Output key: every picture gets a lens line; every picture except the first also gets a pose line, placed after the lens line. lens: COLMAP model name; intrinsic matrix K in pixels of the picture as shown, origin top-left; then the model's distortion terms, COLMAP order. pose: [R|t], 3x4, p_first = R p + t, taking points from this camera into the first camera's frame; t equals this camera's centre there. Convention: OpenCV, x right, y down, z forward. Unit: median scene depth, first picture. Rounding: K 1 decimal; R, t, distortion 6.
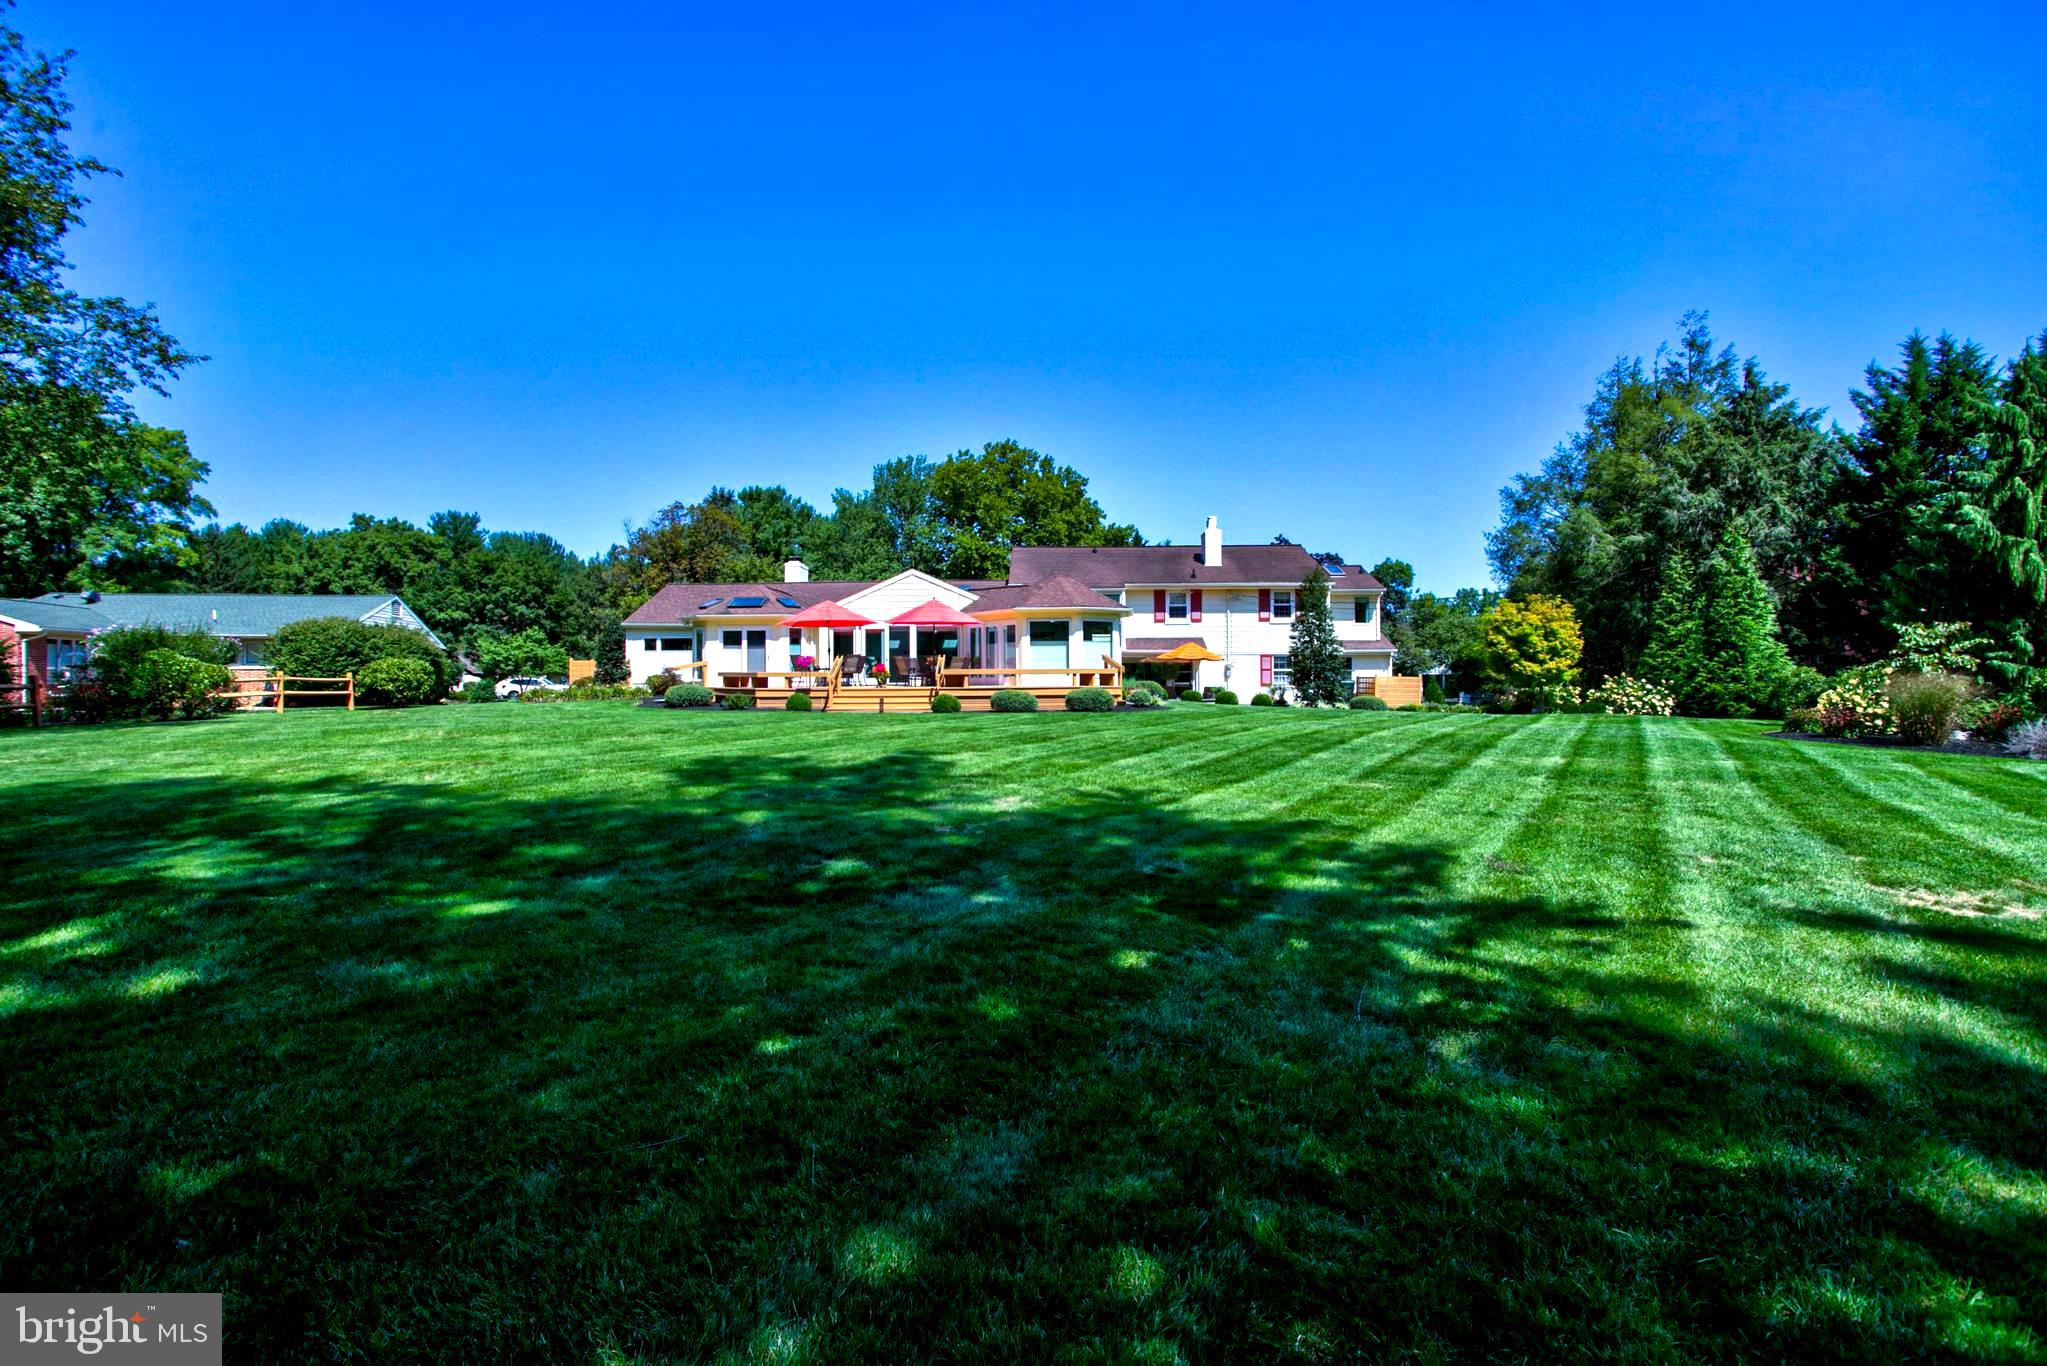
lens RADIAL K [[1001.0, 0, 1021.1], [0, 1001.0, 671.9], [0, 0, 1]] dist [-0.047276, 0.026250]
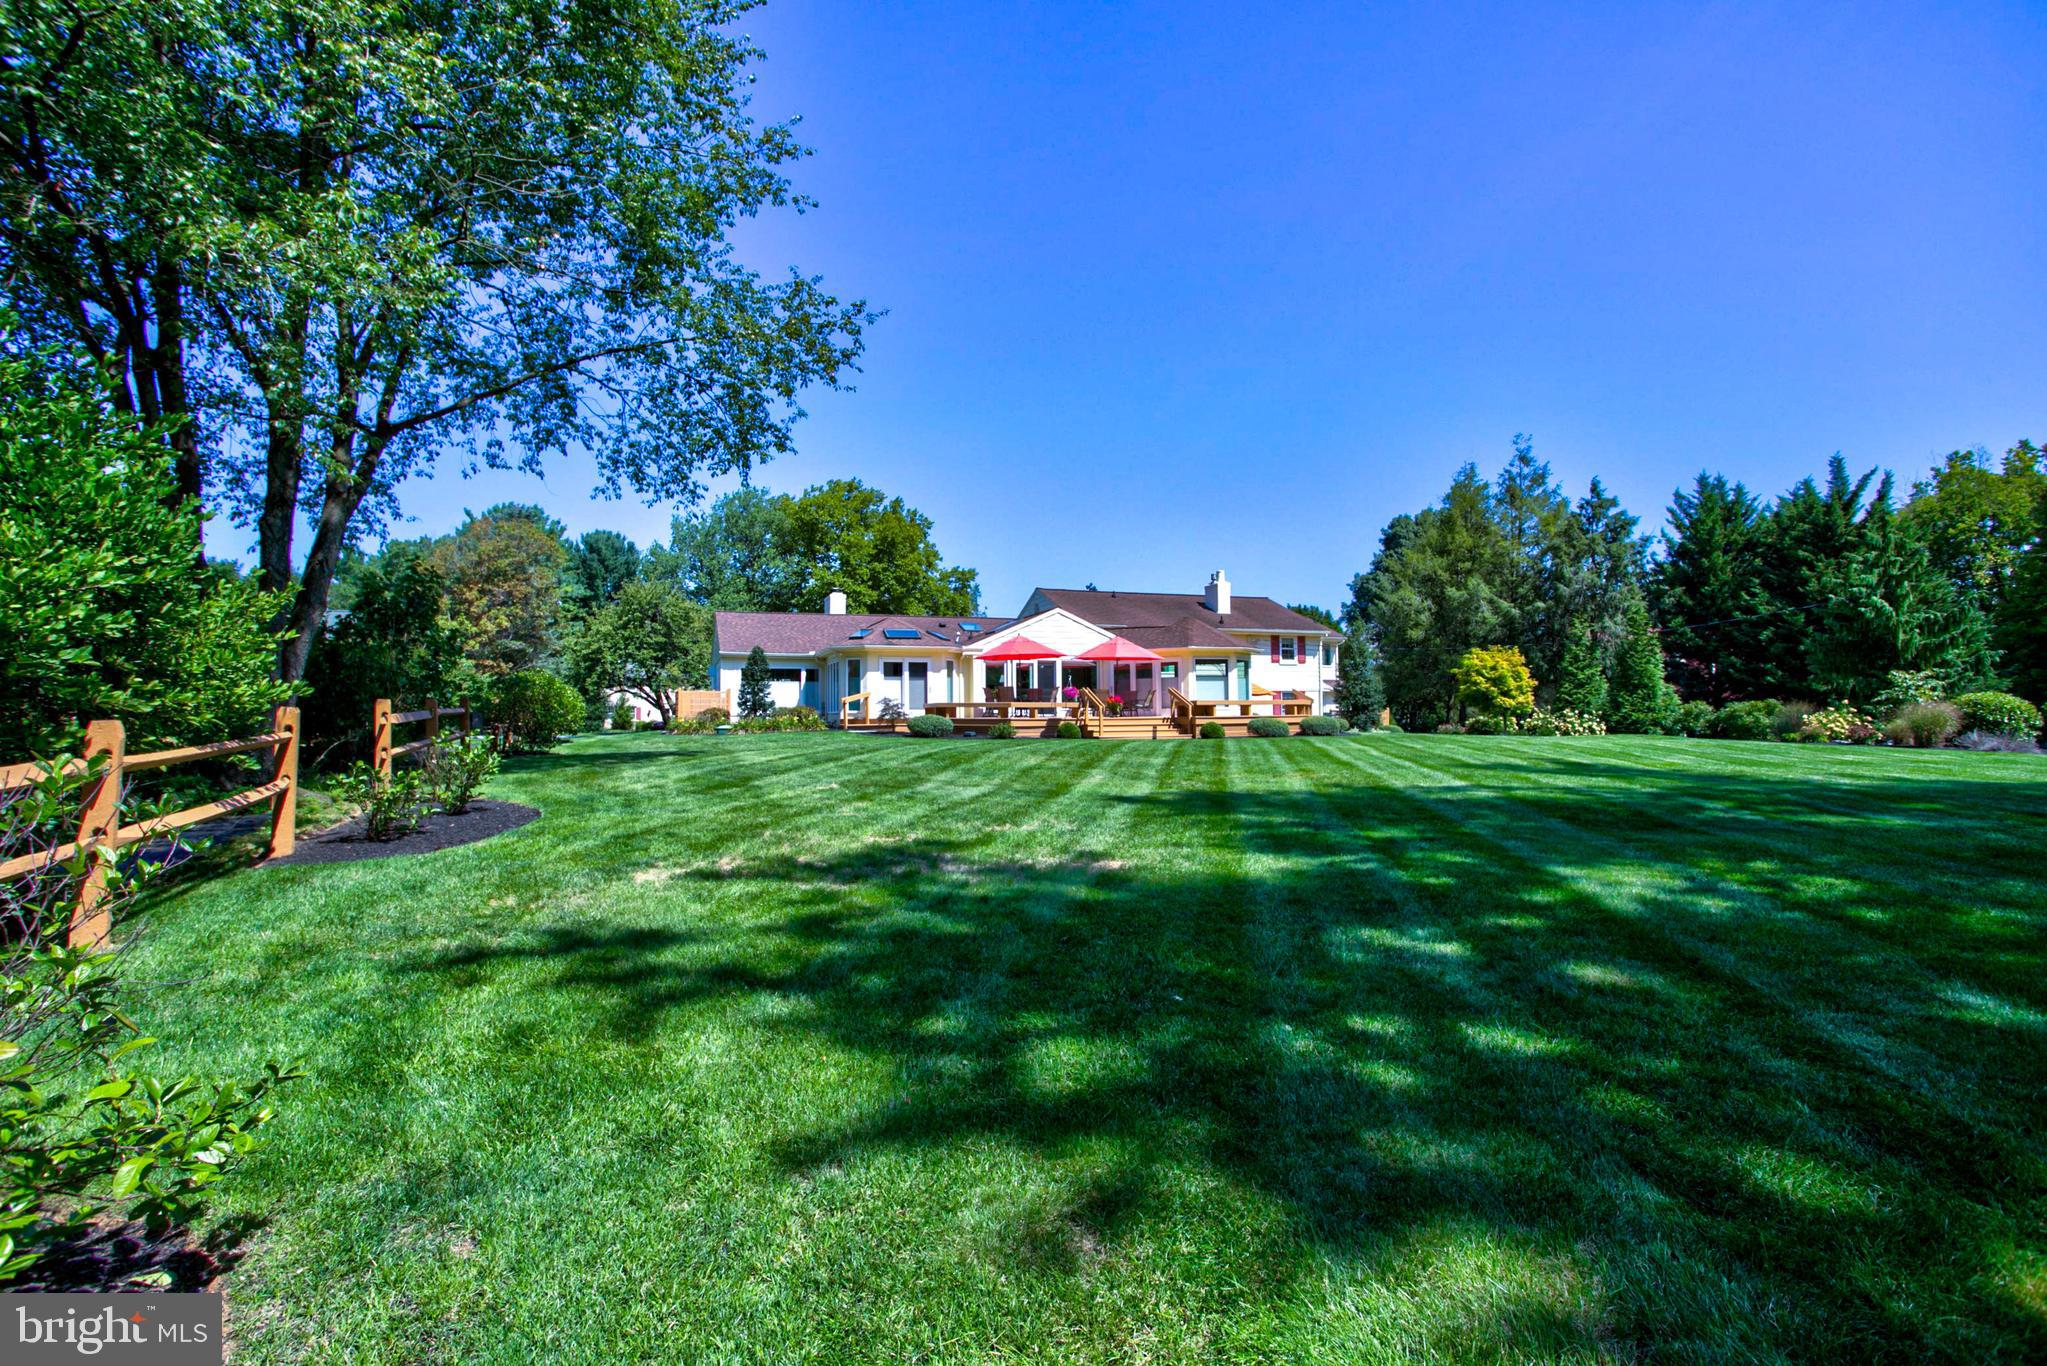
lens RADIAL K [[1001.0, 0, 1021.1], [0, 1001.0, 671.9], [0, 0, 1]] dist [-0.047276, 0.026250]
pose [[0.936768, 0.015097, 0.349625, -0.520773], [-0.001444, 0.999227, -0.039278, 0.008360], [-0.349948, 0.036289, 0.936066, 0.003661]]
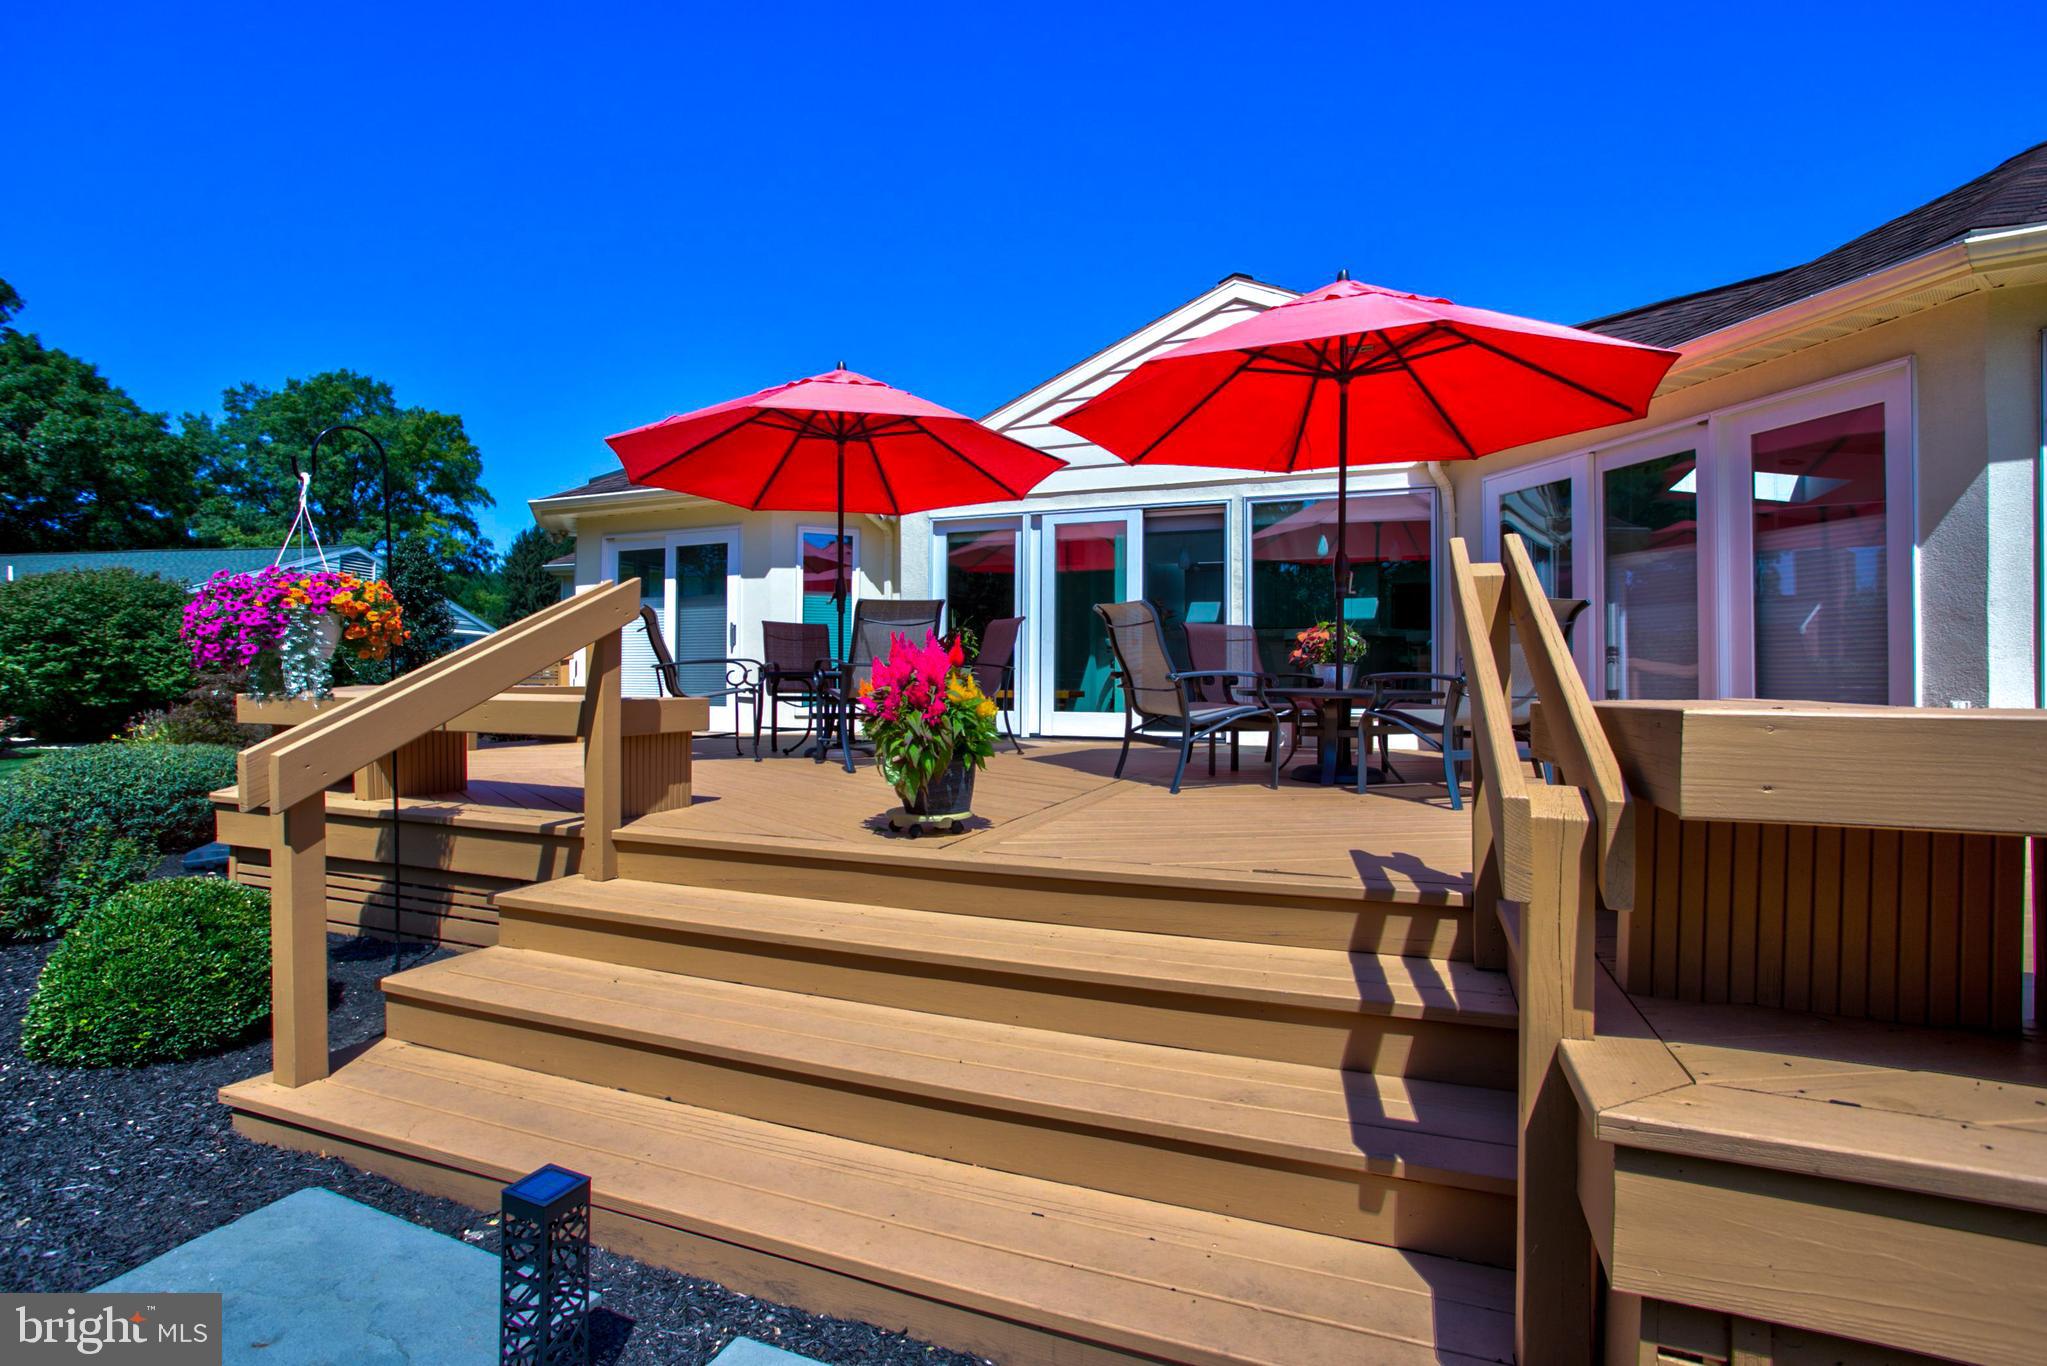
lens RADIAL K [[1025.6, 0, 1023.5], [0, 1025.6, 683.0], [0, 0, 1]] dist [-0.019513, -0.000714]
pose [[0.927965, 0.014689, -0.372377, -0.053937], [-0.012279, 0.999886, 0.008843, -0.003372], [0.372465, -0.003634, 0.928039, 0.738703]]
